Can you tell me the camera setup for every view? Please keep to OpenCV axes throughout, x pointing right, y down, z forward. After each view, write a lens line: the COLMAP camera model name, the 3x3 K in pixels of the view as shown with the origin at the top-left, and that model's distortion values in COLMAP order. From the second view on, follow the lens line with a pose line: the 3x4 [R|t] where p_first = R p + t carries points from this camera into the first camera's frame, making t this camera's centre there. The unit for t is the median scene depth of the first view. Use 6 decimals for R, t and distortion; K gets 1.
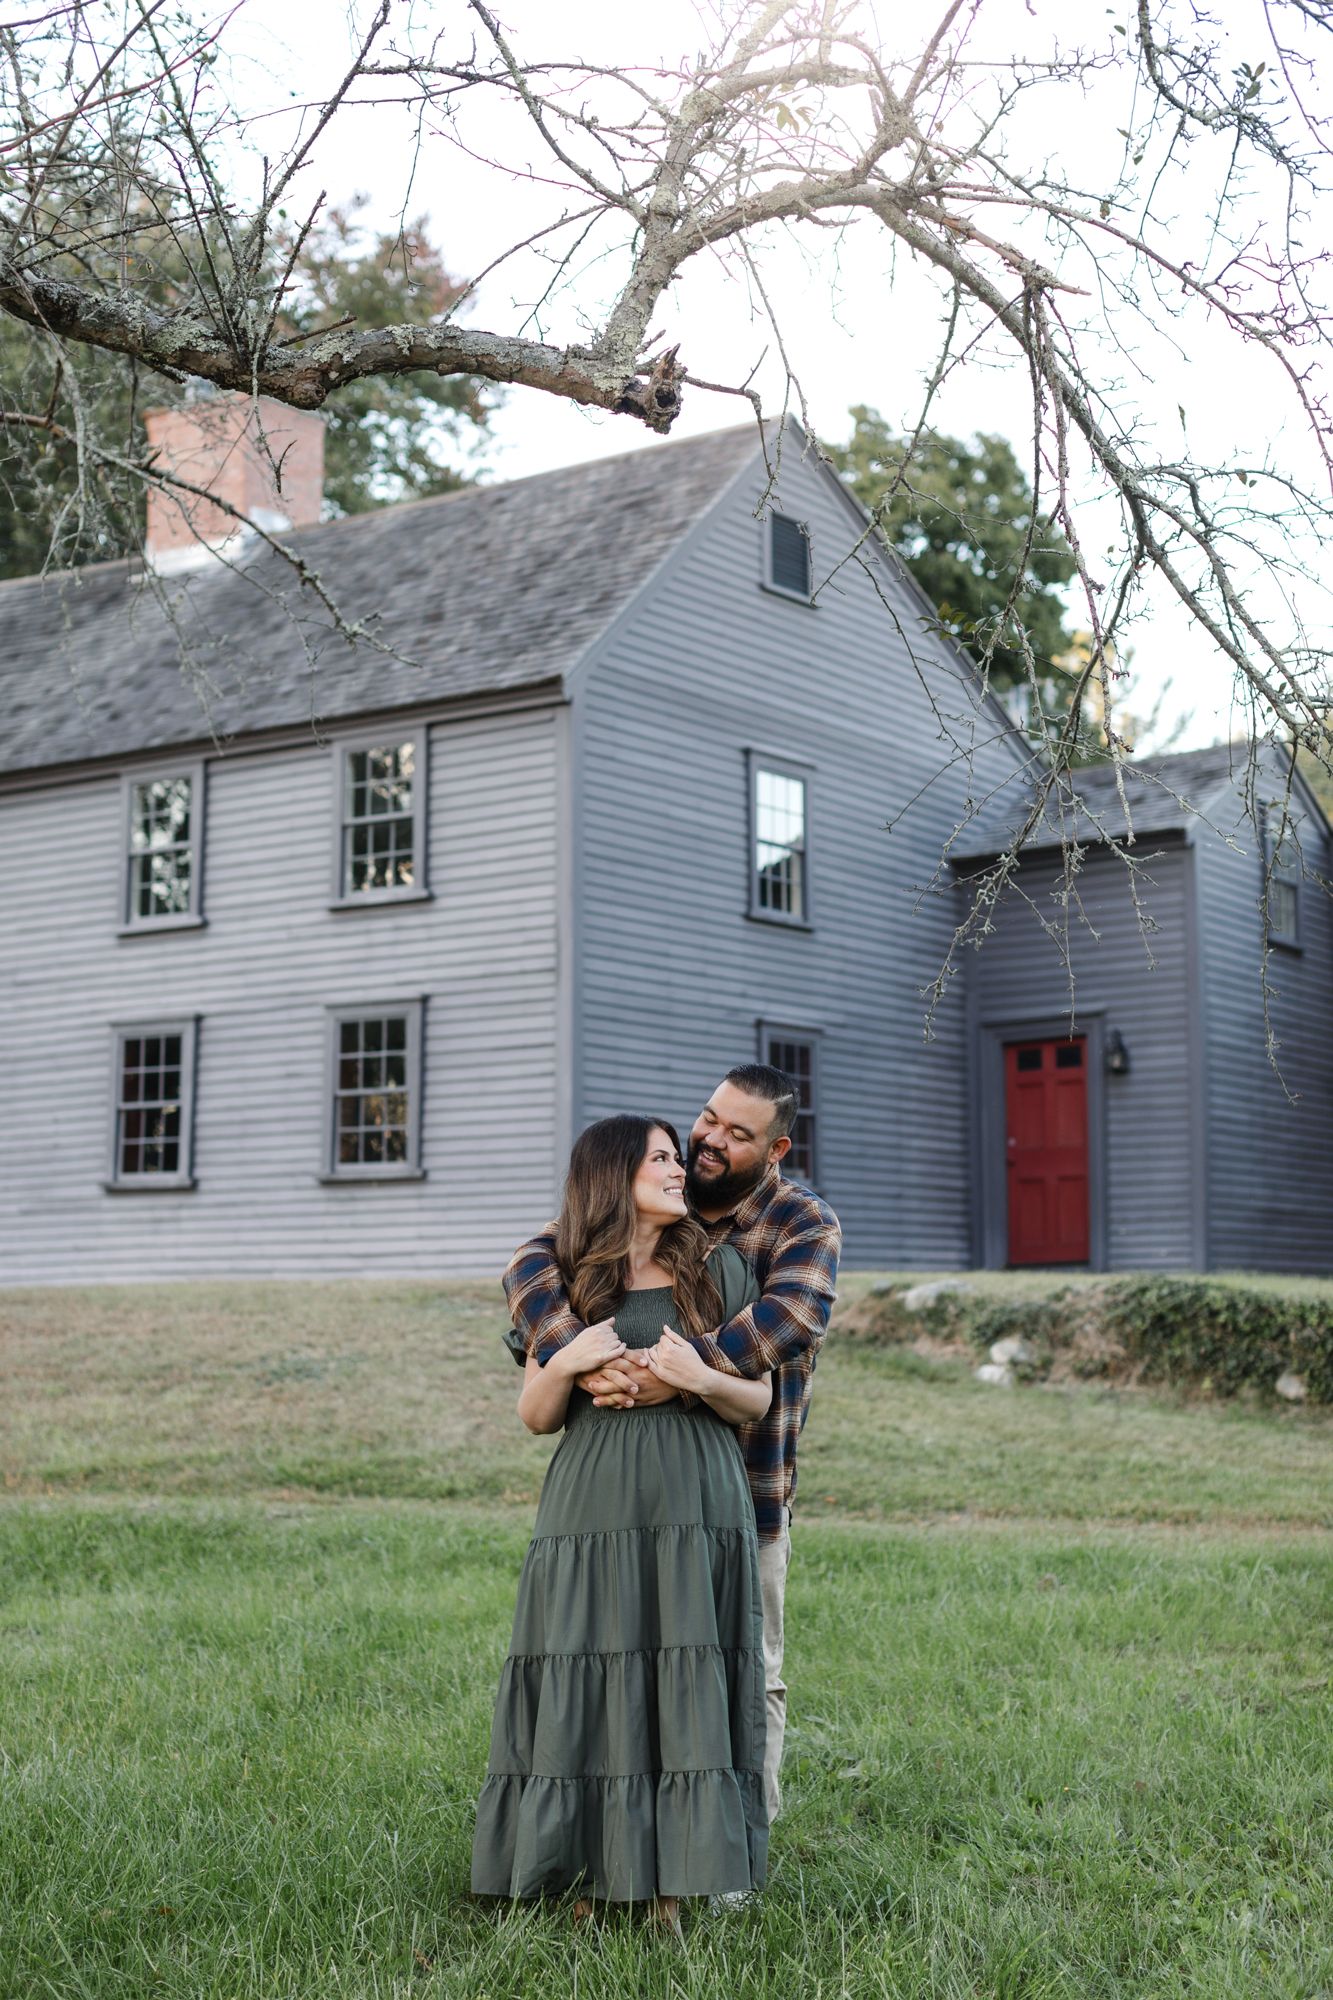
lens RADIAL K [[2927.0, 0, 666.5], [0, 2927.0, 1000.0], [0, 0, 1]] dist [0.024623, 0.042326]
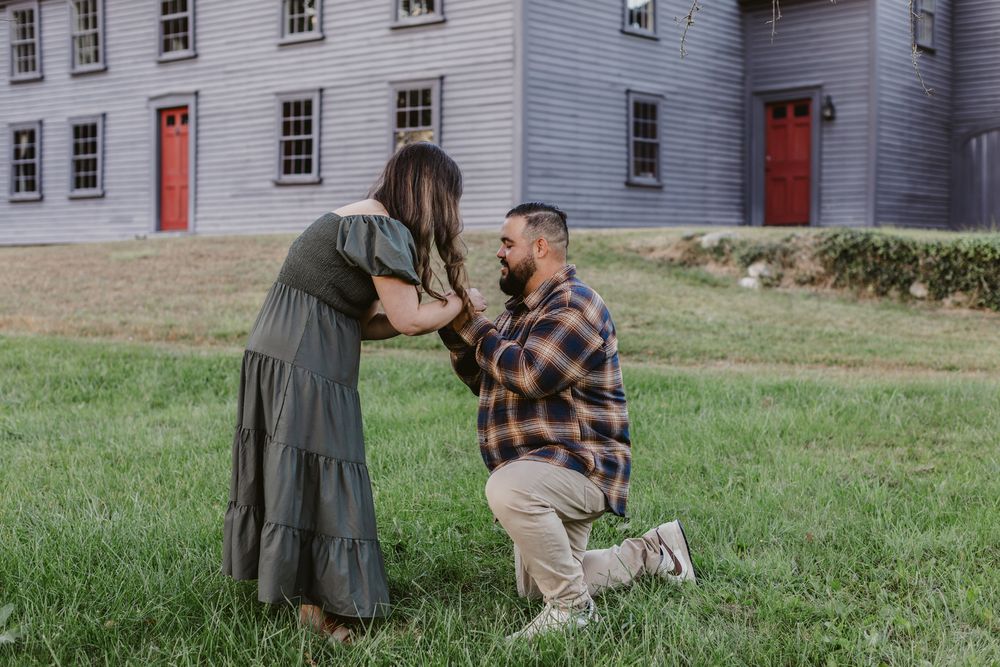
lens RADIAL K [[1463.5, 0, 505.8], [0, 1463.5, 330.0], [0, 0, 1]] dist [0.024623, 0.042326]
pose [[0.997819, 0.005716, -0.065755, 0.022003], [0.004634, 0.987719, 0.156174, 0.015764], [0.065840, -0.156138, 0.985538, 0.103992]]
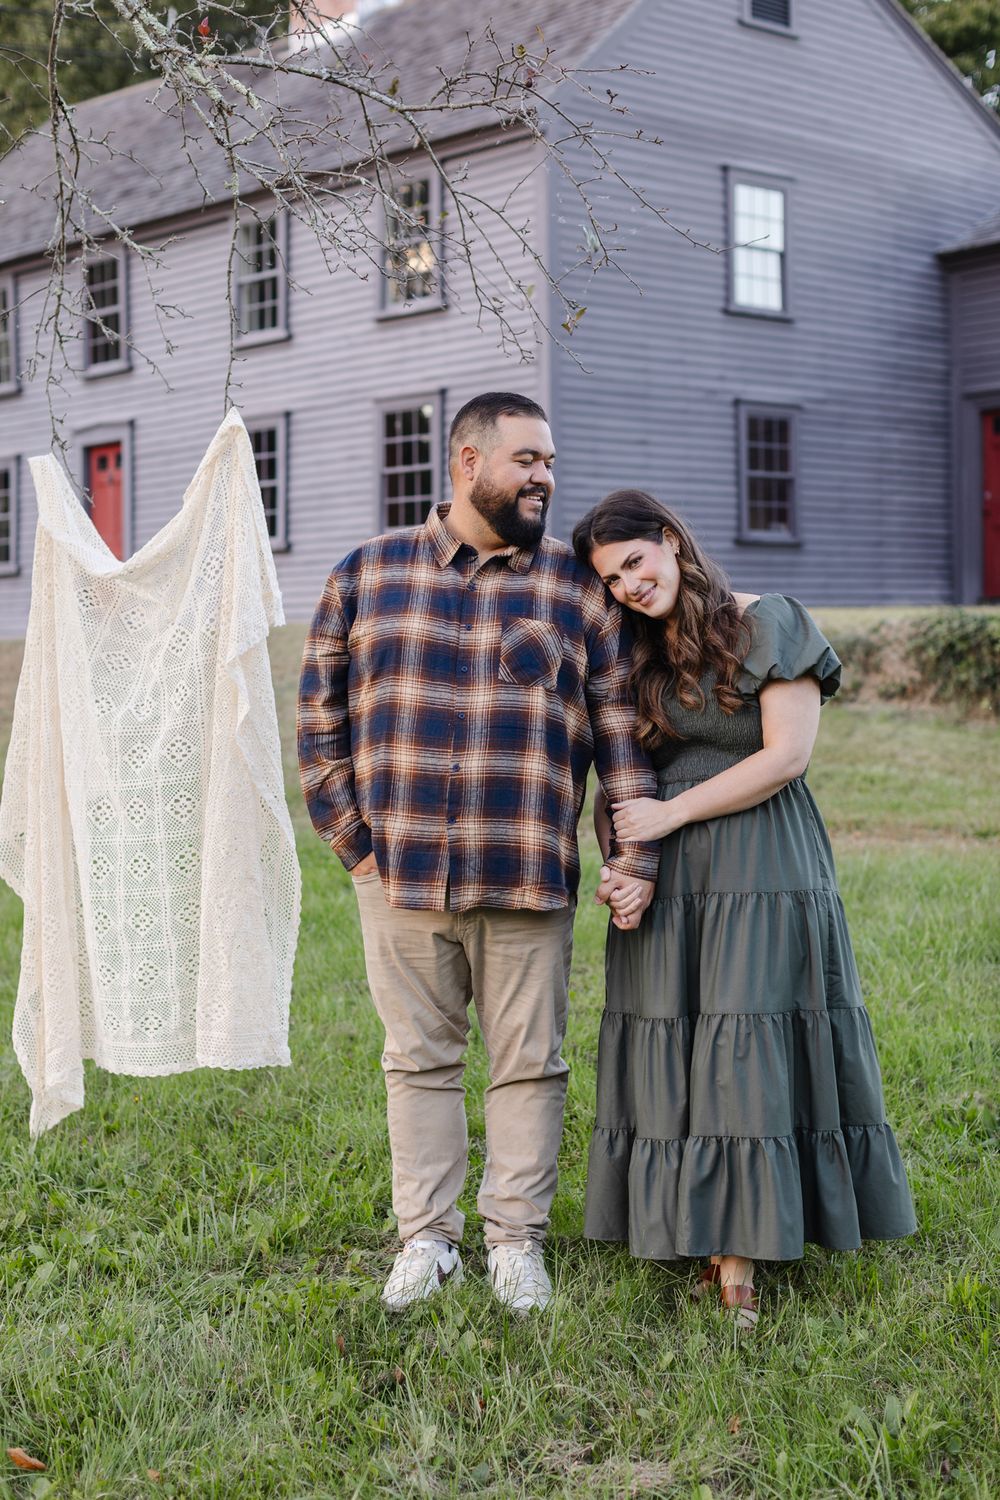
lens RADIAL K [[2196.2, 0, 549.6], [0, 2196.2, 749.9], [0, 0, 1]] dist [0.030936, -0.036140]
pose [[0.976888, -0.002460, -0.213739, 0.195657], [0.036255, 0.987352, 0.154342, 0.009276], [0.210656, -0.158524, 0.964621, 0.125422]]
